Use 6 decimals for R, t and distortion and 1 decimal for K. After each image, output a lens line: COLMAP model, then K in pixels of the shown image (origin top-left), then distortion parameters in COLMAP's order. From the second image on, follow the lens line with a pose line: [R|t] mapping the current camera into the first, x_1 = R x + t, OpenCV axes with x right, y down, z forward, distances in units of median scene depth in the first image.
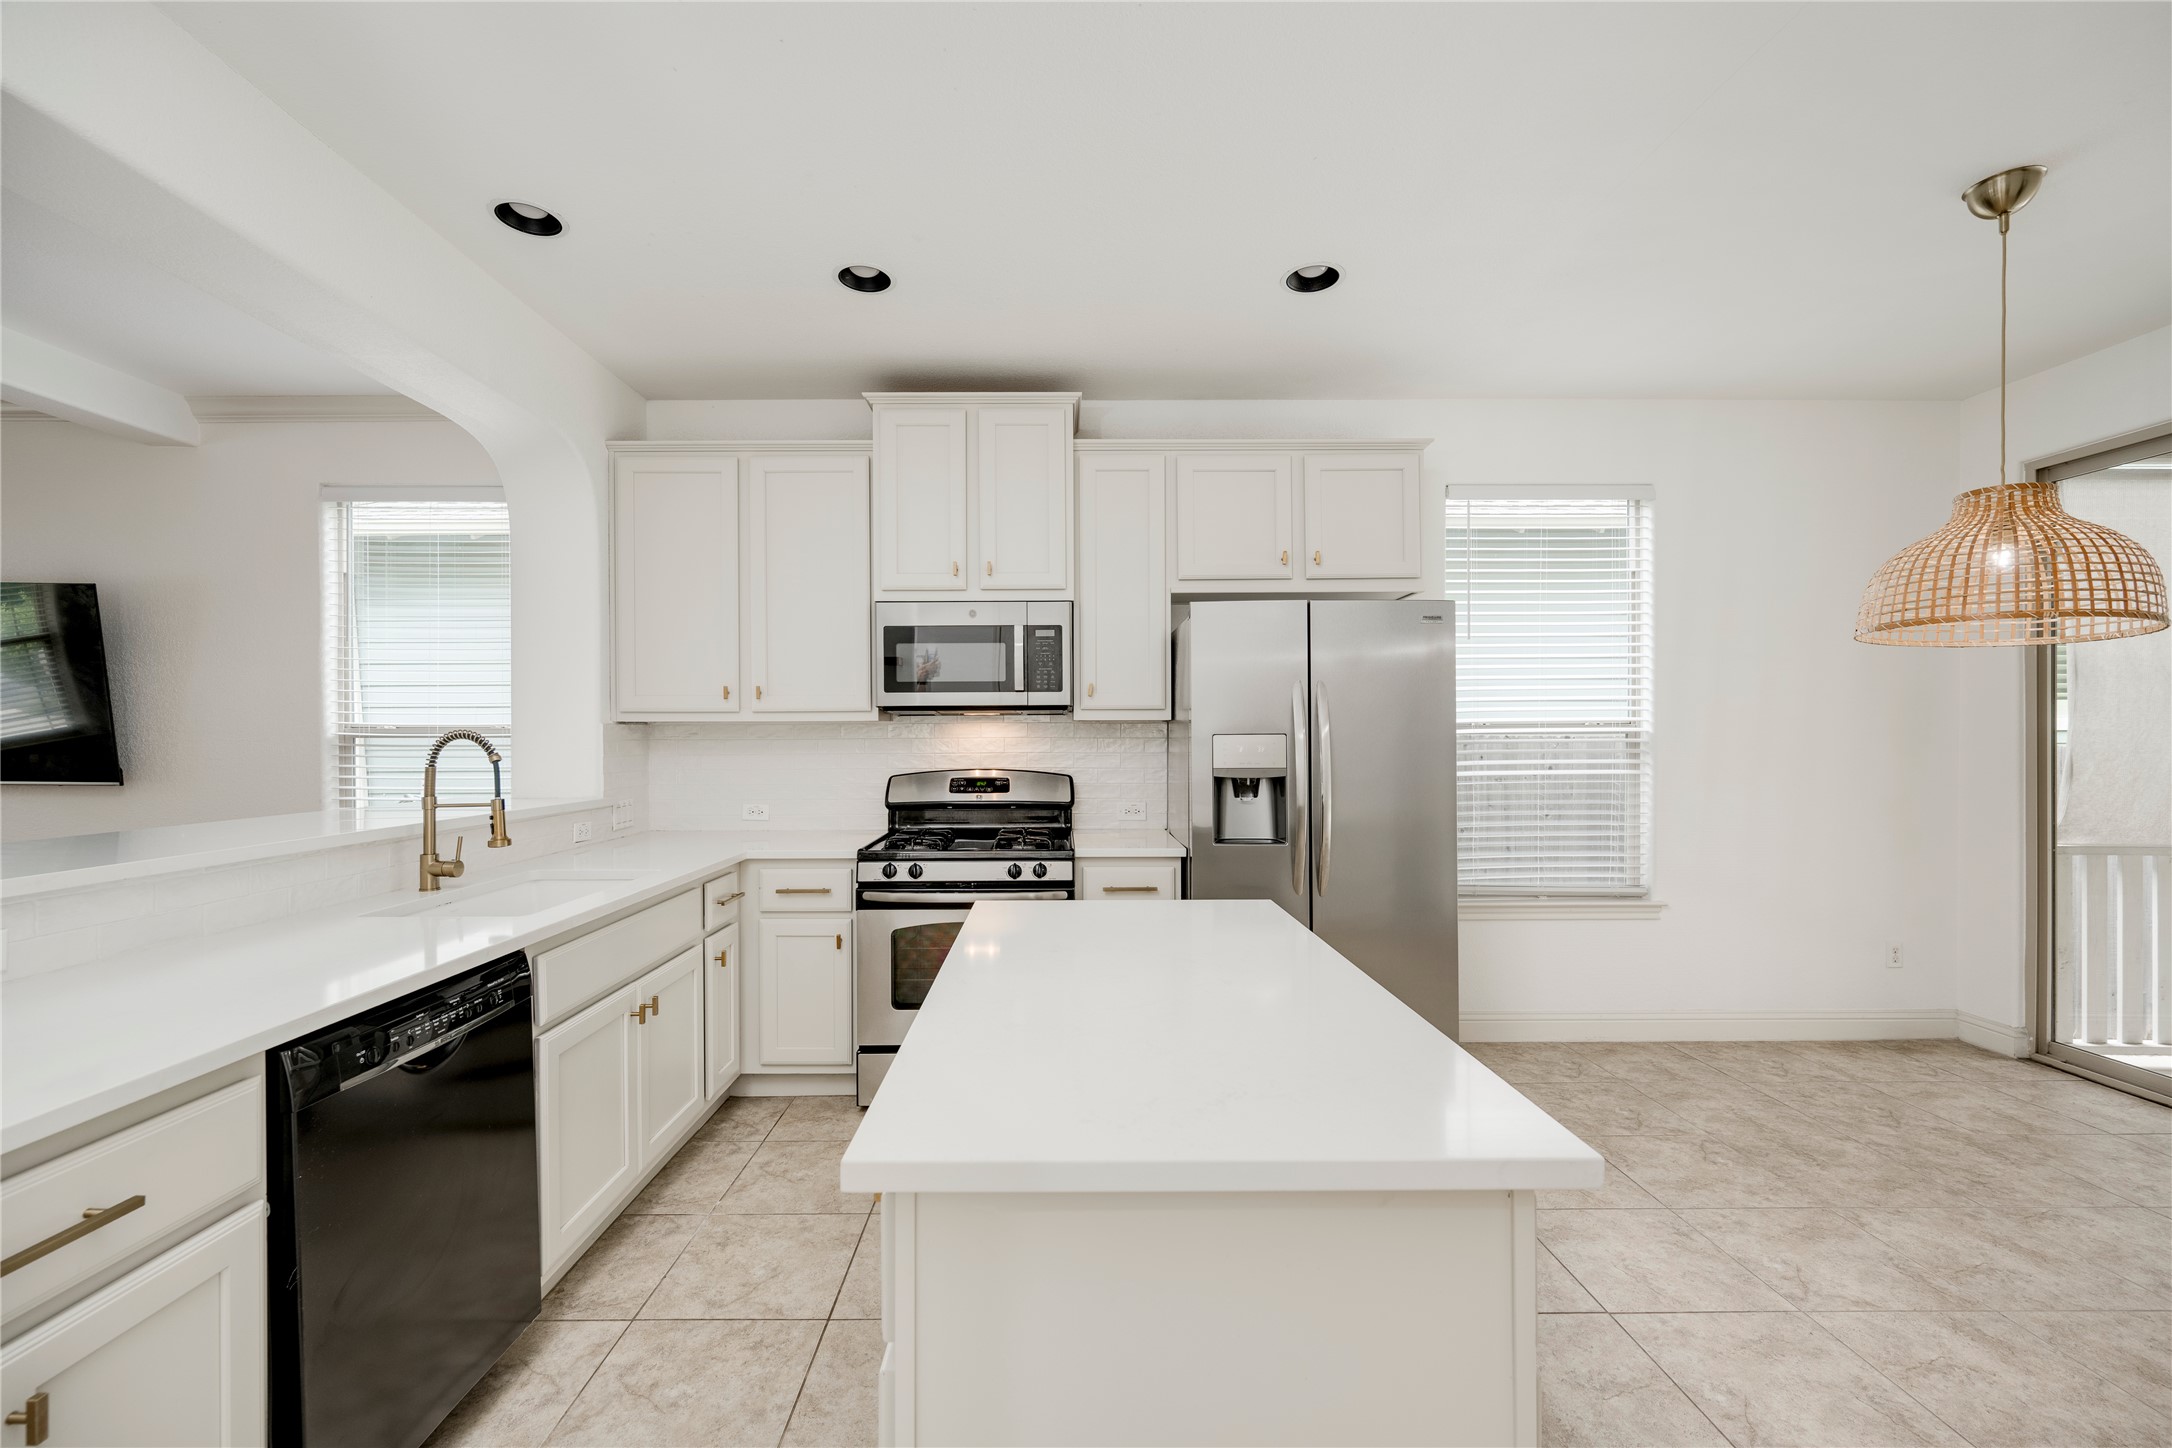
lens RADIAL K [[874.7, 0, 1067.1], [0, 874.7, 740.8], [0, 0, 1]] dist [-0.001793, -0.000438]
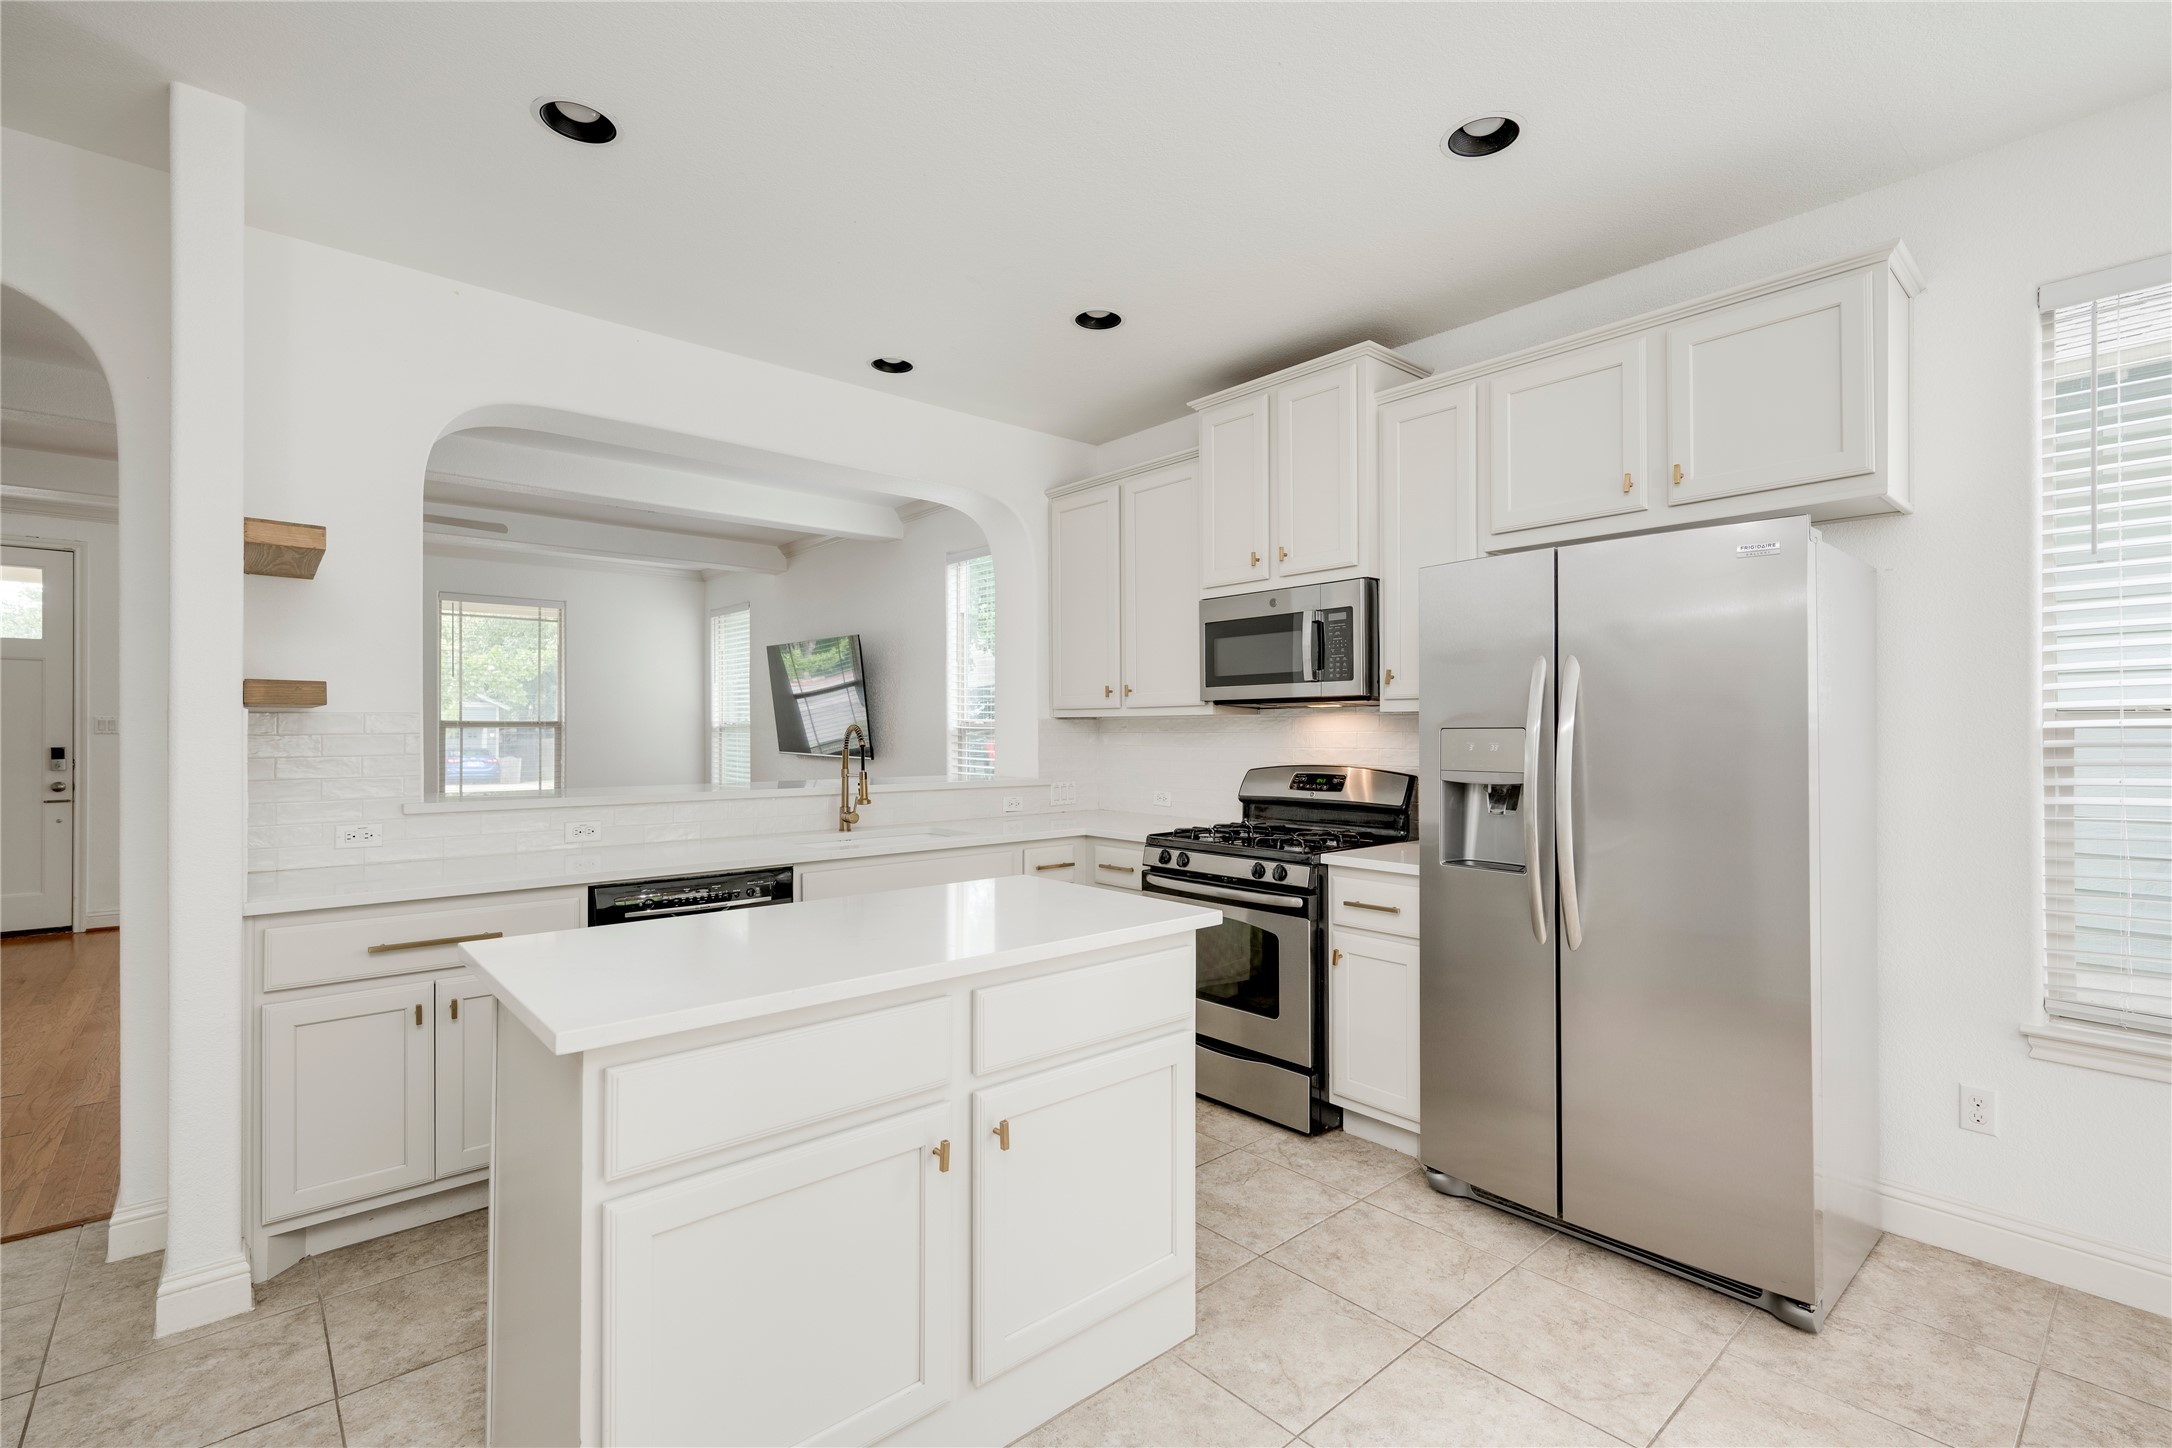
lens RADIAL K [[993.3, 0, 1095.5], [0, 993.3, 729.5], [0, 0, 1]] dist [-0.002232, 0.000199]
pose [[0.651453, 0.001900, -0.758686, 0.592505], [-0.005629, 0.999981, -0.002329, -0.002138], [0.758668, 0.005788, 0.651452, 0.139931]]
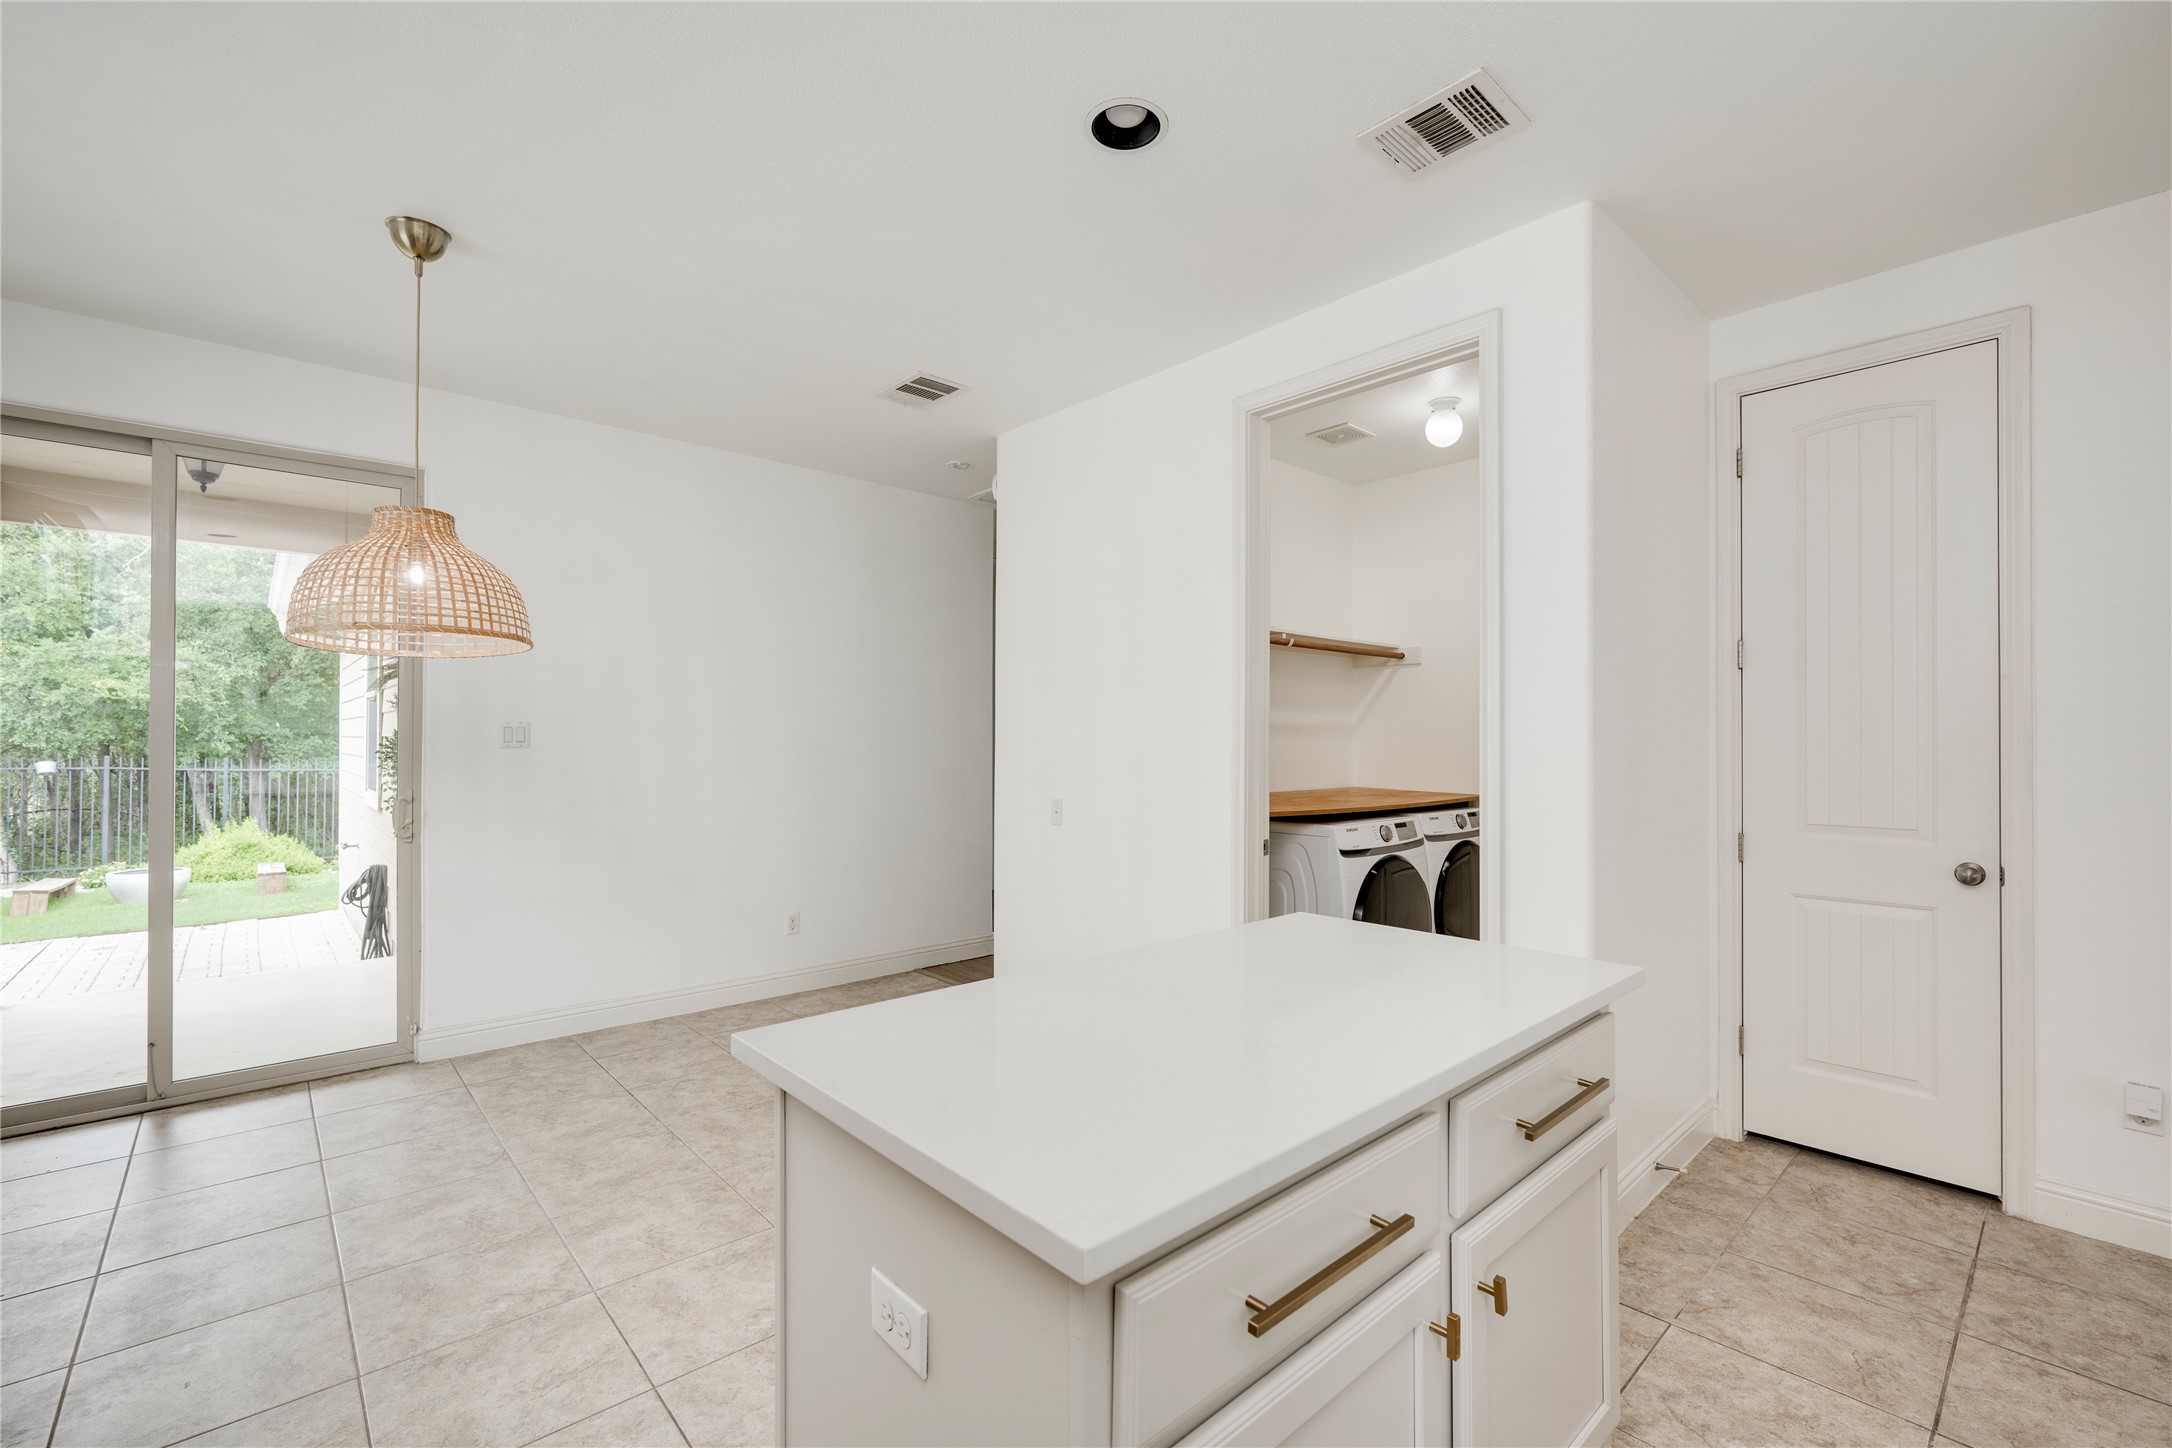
lens RADIAL K [[922.6, 0, 1100.7], [0, 922.6, 735.1], [0, 0, 1]] dist [-0.002592, -0.000595]
pose [[-0.673100, 0.003442, 0.739544, -0.228697], [0.003929, 0.999992, -0.001079, -0.003870], [-0.739541, 0.002179, -0.673107, 0.776905]]
